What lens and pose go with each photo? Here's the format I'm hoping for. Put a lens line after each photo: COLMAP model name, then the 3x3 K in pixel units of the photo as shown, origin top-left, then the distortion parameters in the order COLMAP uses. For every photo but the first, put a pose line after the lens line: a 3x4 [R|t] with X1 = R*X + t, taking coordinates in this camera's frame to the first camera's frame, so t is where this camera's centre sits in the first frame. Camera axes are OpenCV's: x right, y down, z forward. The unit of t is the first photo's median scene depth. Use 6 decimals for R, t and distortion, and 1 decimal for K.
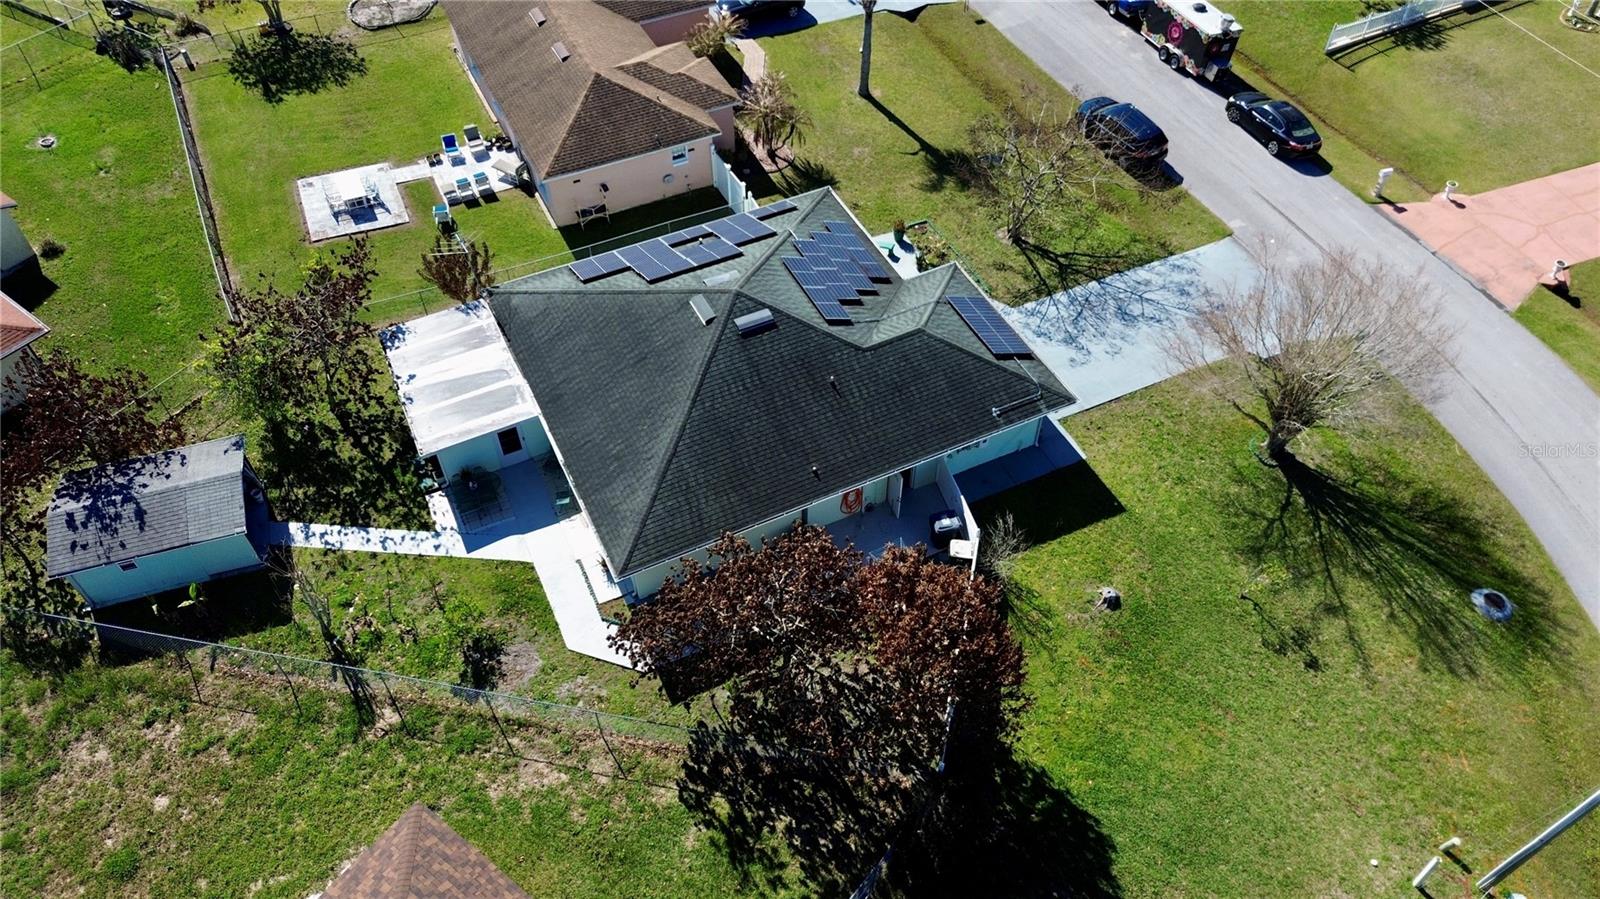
lens RADIAL K [[1162.6, 0, 800.0], [0, 1162.6, 449.5], [0, 0, 1]] dist [0.074231, -0.084368]
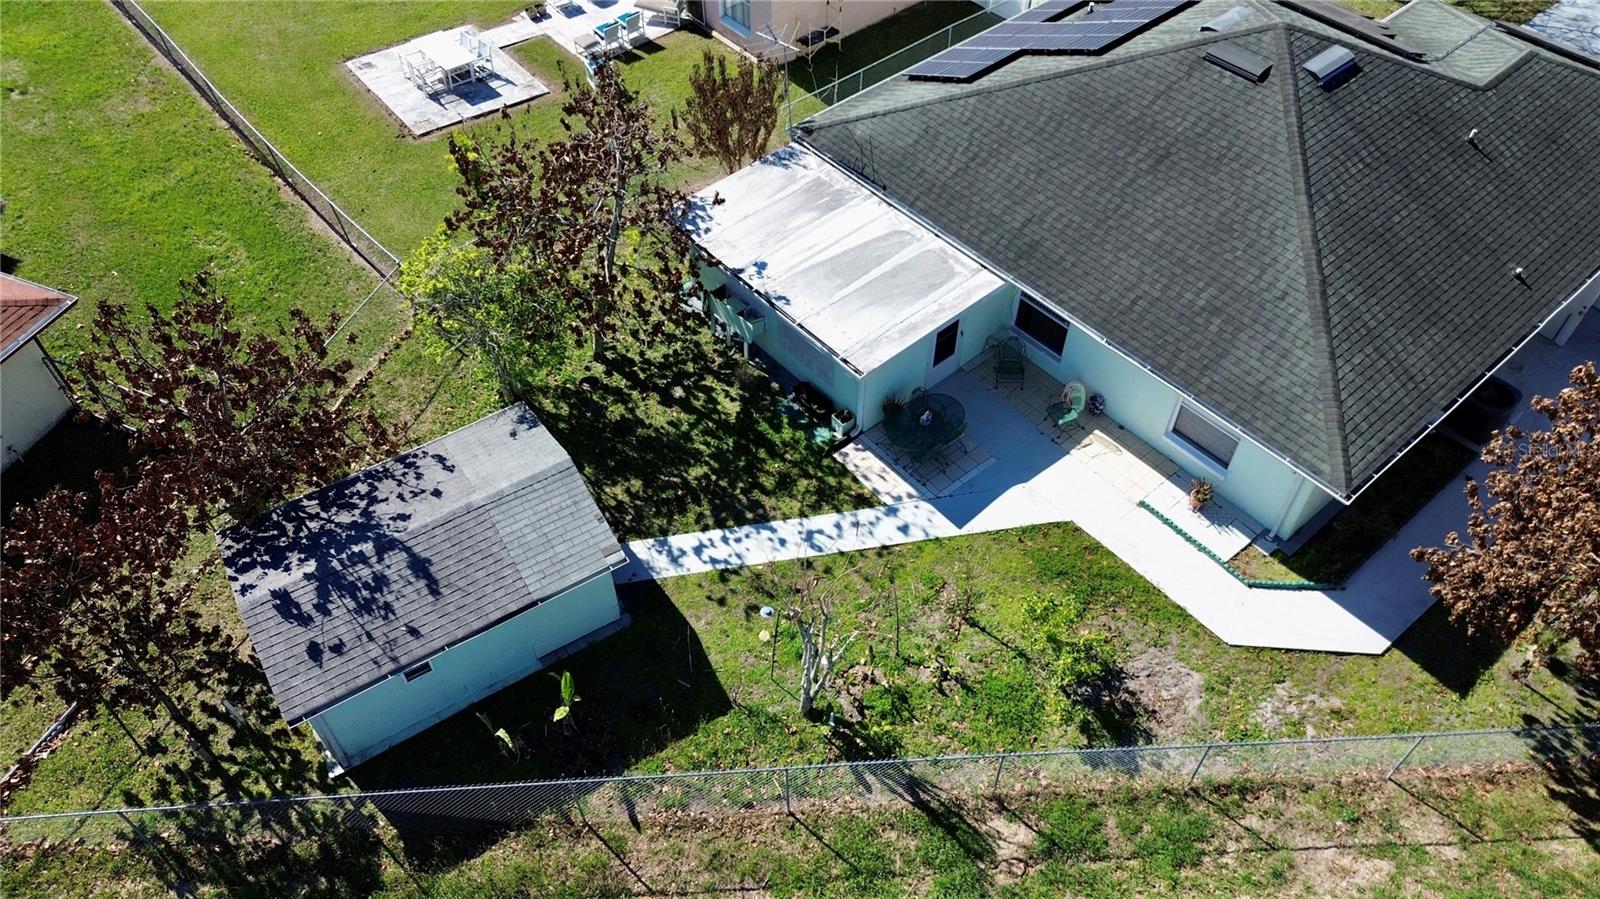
lens RADIAL K [[1162.6, 0, 800.0], [0, 1162.6, 449.5], [0, 0, 1]] dist [0.074231, -0.084368]
pose [[0.966785, -0.190318, 0.170607, -0.450566], [0.191610, 0.981430, 0.009017, 0.029320], [-0.169154, 0.023973, 0.985298, 0.435744]]
